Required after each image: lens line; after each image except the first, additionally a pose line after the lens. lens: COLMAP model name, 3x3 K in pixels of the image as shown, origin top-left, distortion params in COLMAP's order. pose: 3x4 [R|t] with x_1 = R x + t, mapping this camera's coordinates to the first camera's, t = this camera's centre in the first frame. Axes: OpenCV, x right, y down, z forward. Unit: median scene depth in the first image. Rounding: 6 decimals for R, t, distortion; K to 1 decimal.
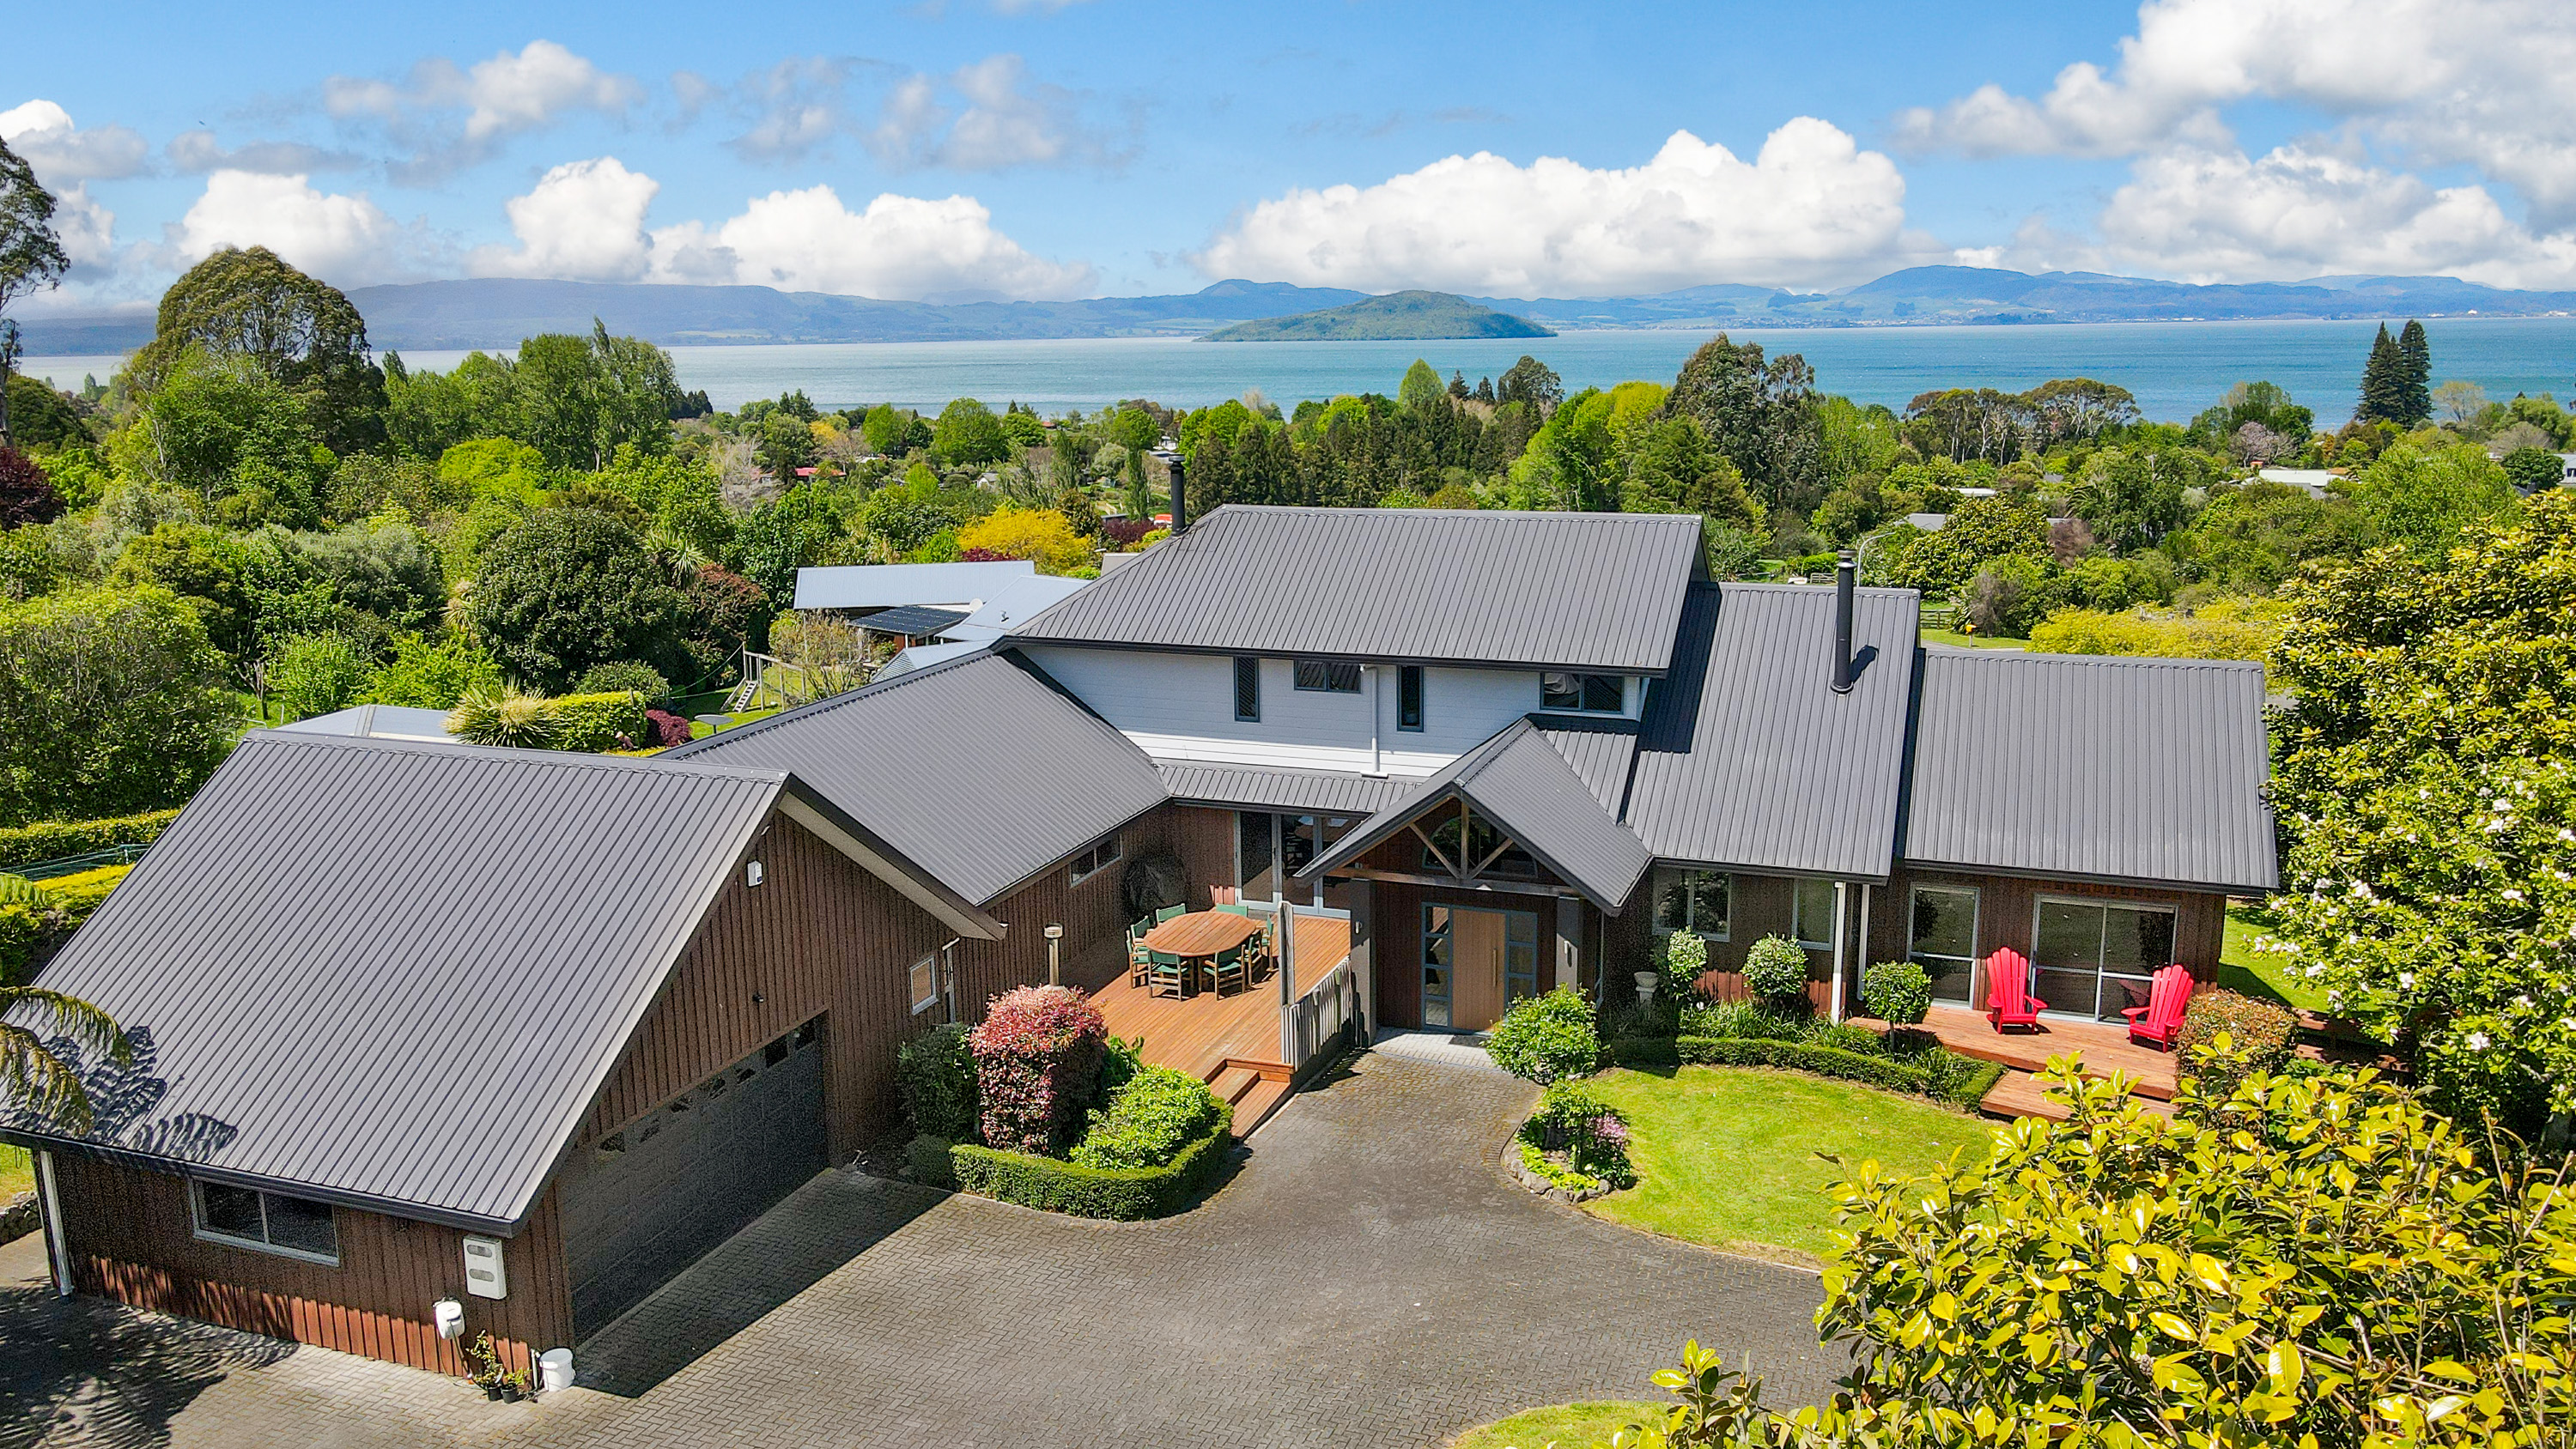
lens RADIAL K [[1844.5, 0, 1288.0], [0, 1844.5, 724.5], [0, 0, 1]] dist [0.004860, 0.005998]
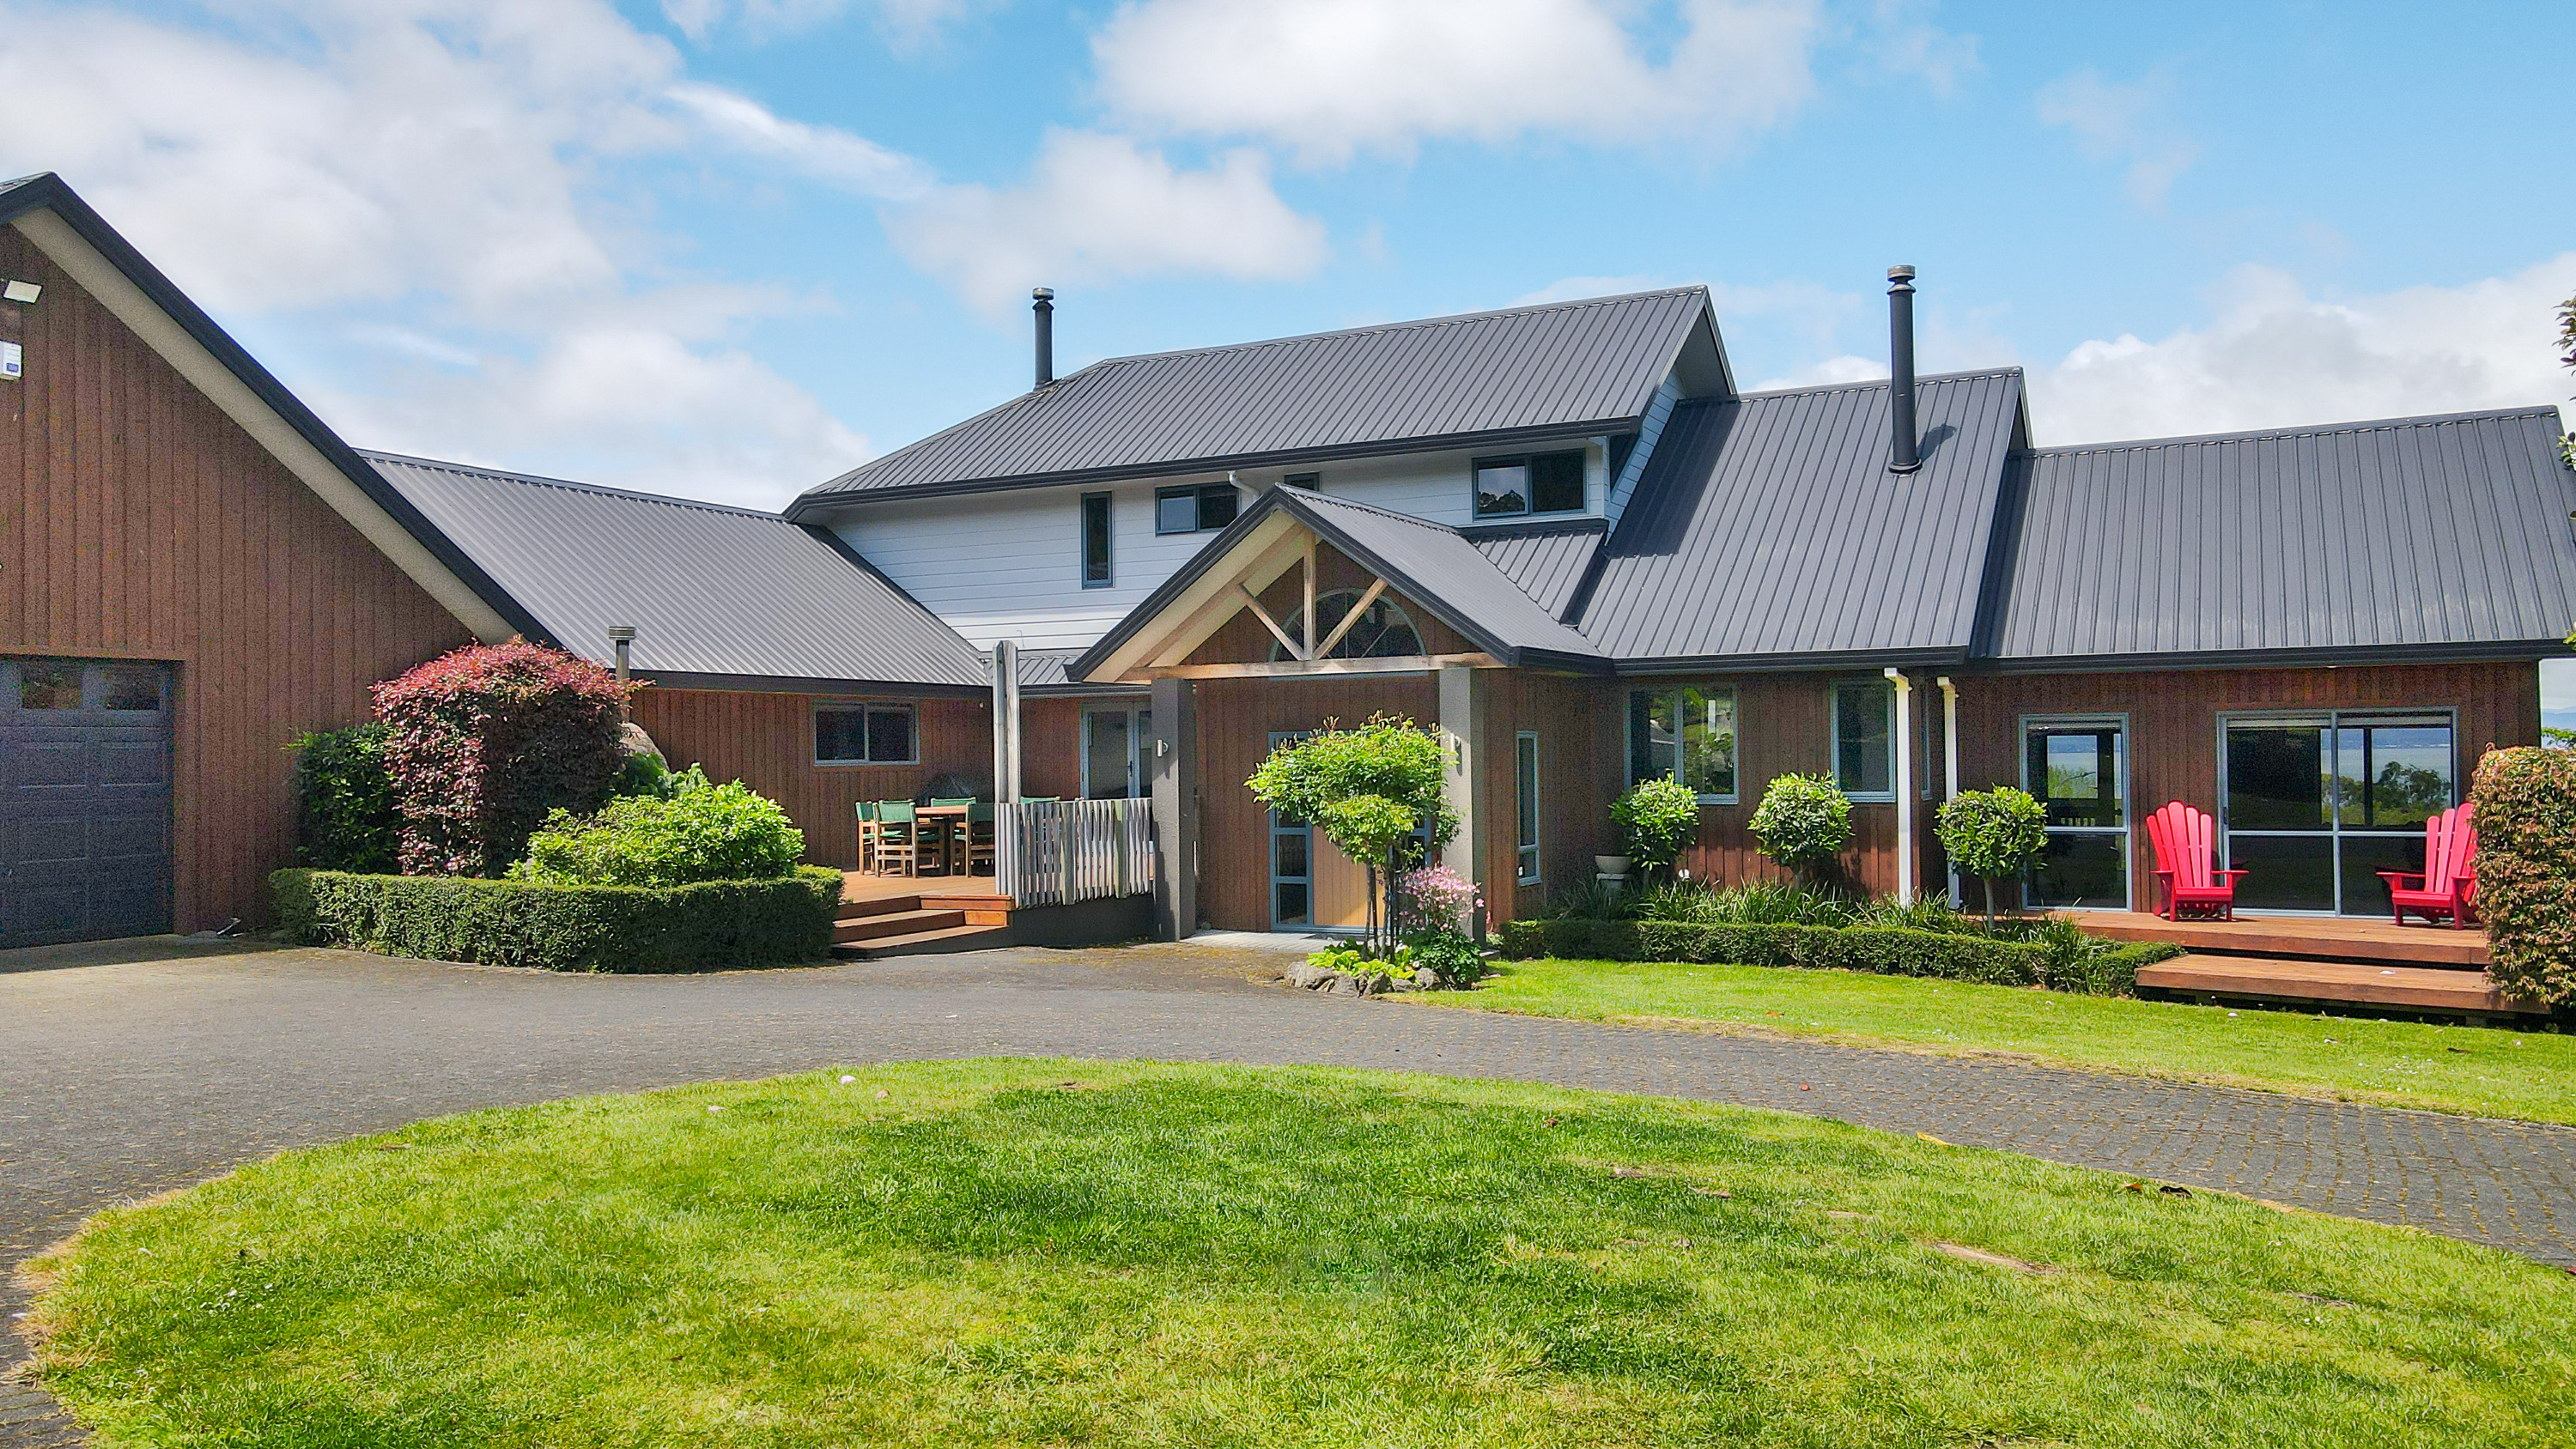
lens RADIAL K [[1844.5, 0, 1288.0], [0, 1844.5, 724.5], [0, 0, 1]] dist [0.004860, 0.005998]
pose [[0.994422, 0.001785, -0.105457, 0.153824], [-0.024996, 0.975362, -0.219190, 0.246333], [0.102468, 0.220604, 0.969966, 0.350405]]
